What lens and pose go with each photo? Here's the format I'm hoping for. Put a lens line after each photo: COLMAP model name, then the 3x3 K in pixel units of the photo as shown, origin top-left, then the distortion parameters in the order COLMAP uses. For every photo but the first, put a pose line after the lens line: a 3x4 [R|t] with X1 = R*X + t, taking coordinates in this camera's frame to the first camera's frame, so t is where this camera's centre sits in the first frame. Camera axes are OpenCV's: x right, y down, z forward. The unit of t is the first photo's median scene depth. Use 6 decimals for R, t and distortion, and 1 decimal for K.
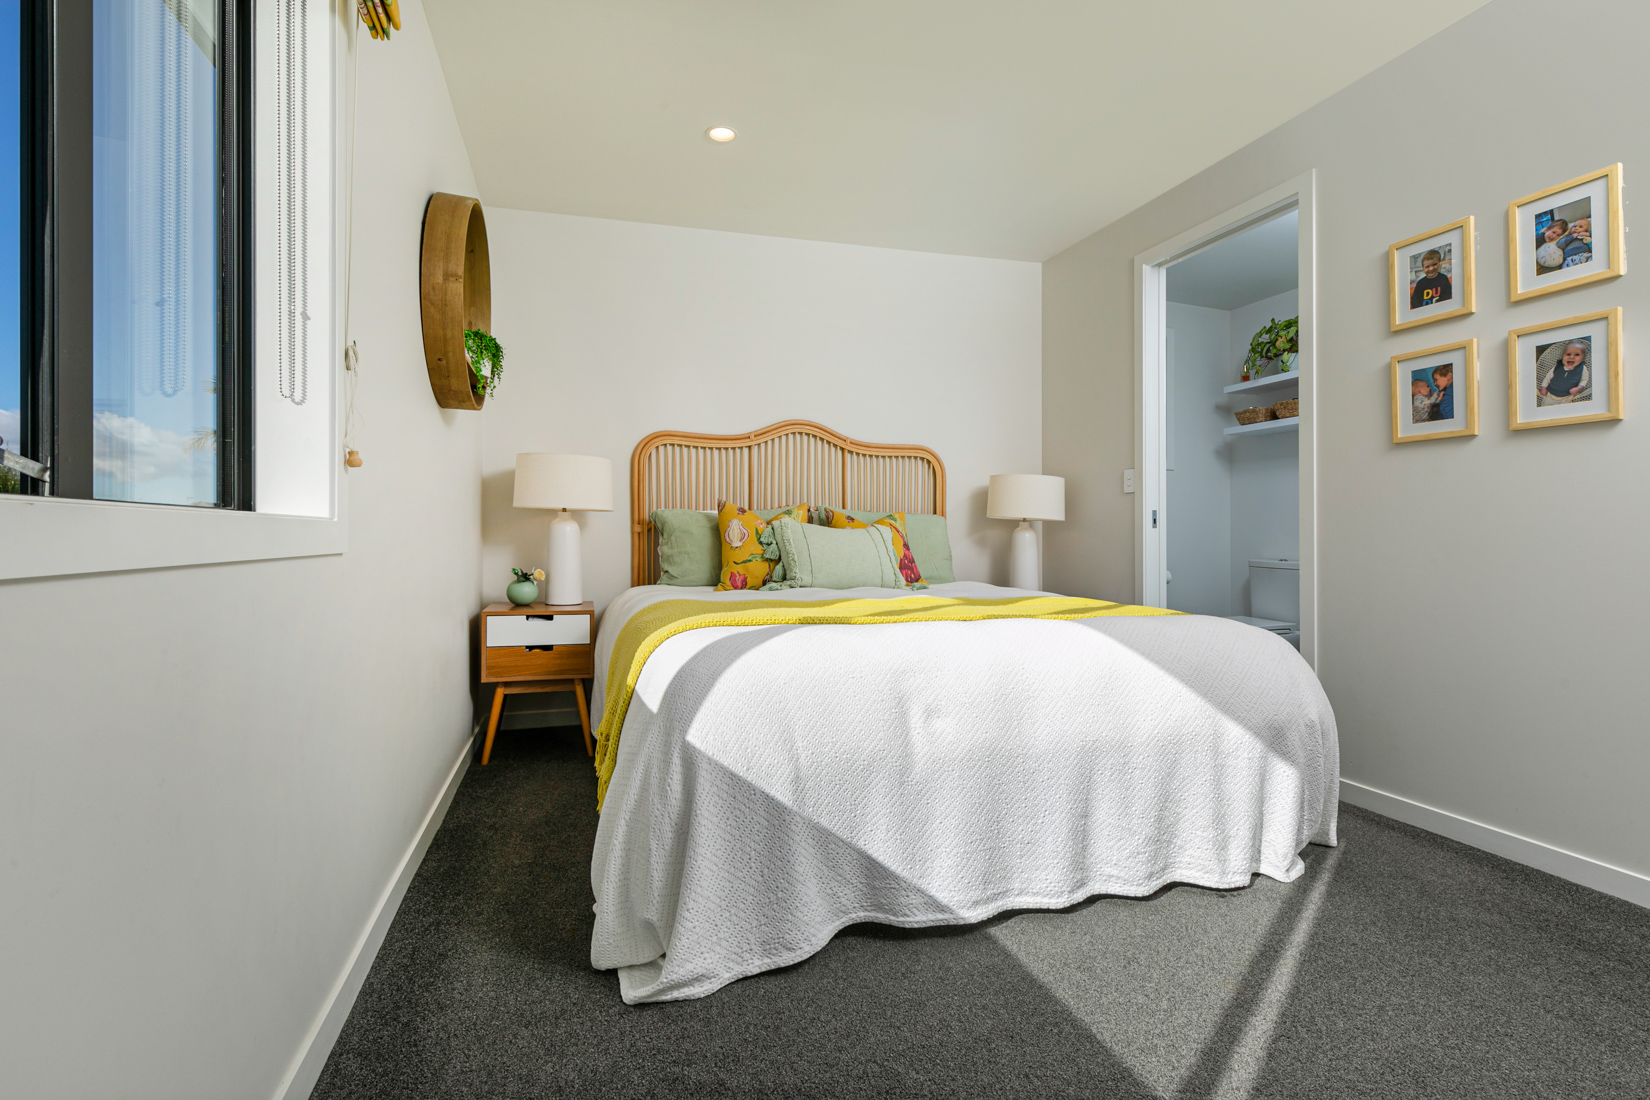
lens RADIAL K [[741.5, 0, 829.5], [0, 741.5, 537.7], [0, 0, 1]] dist [0.007893, -0.001772]
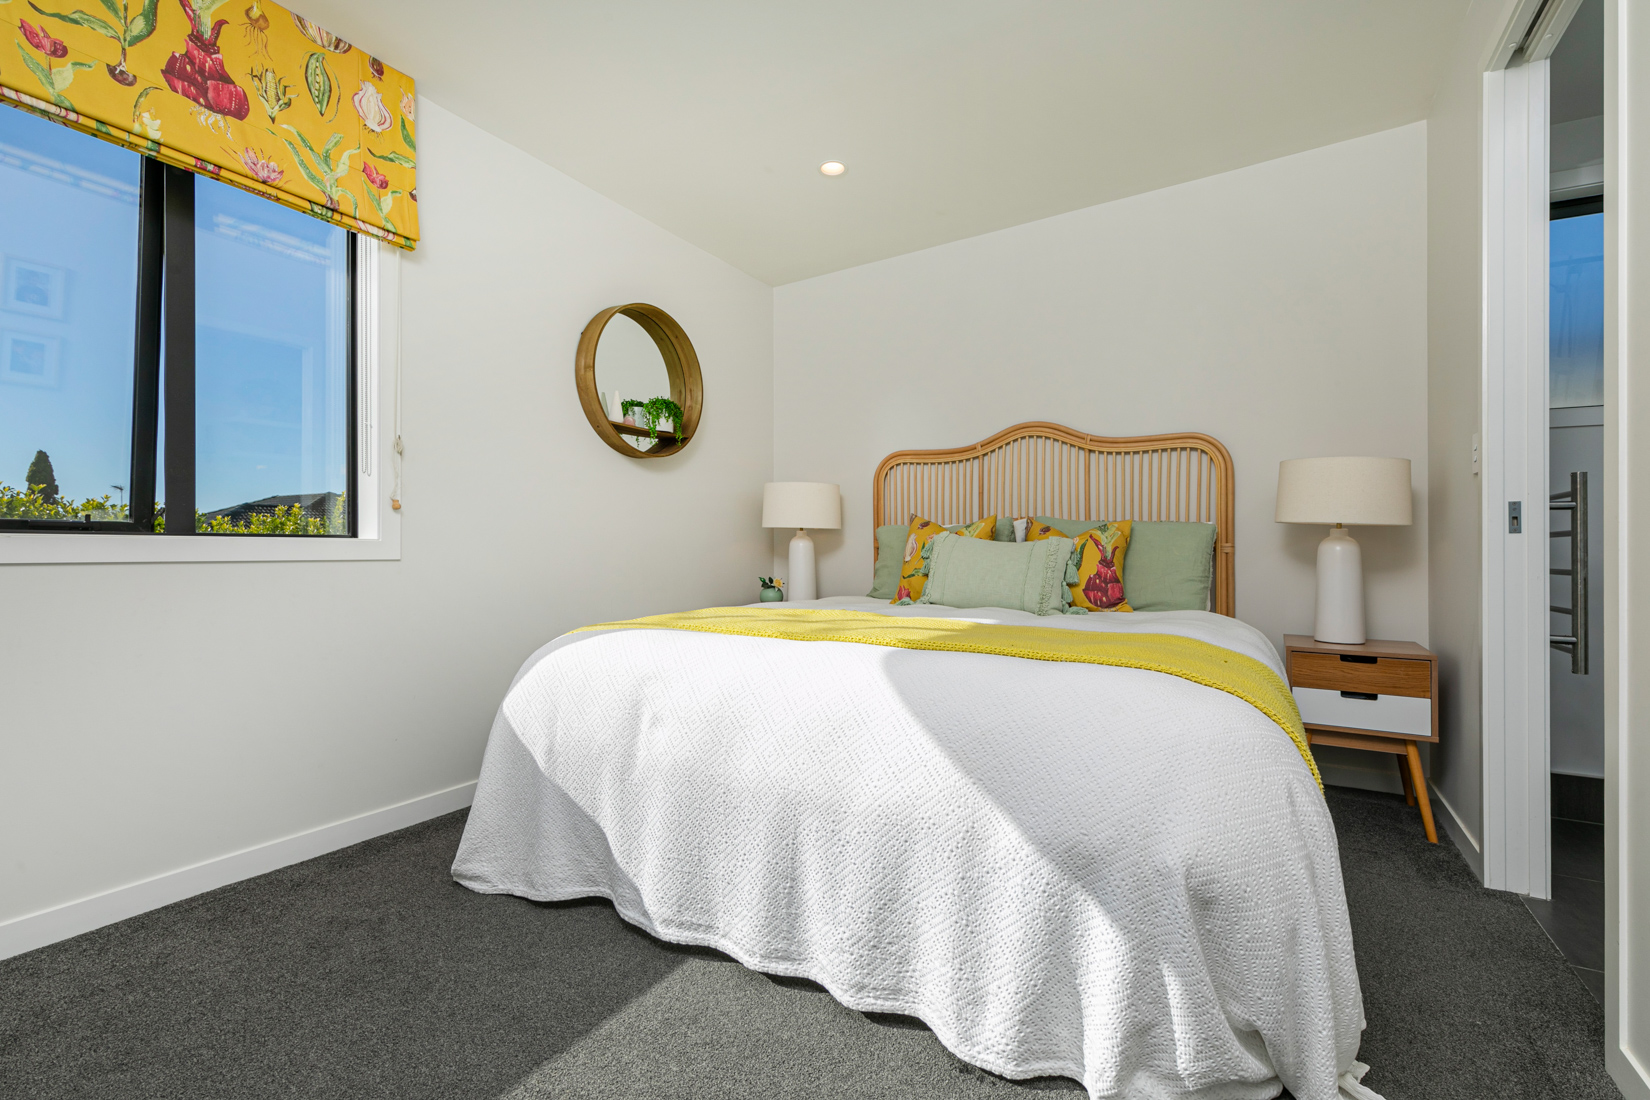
lens RADIAL K [[741.5, 0, 831.5], [0, 741.5, 554.4], [0, 0, 1]] dist [0.007893, -0.001772]
pose [[0.664111, -0.001748, -0.747632, 0.985962], [-0.000400, 0.999996, -0.002693, 0.009039], [0.747634, 0.002087, 0.664108, 0.466111]]
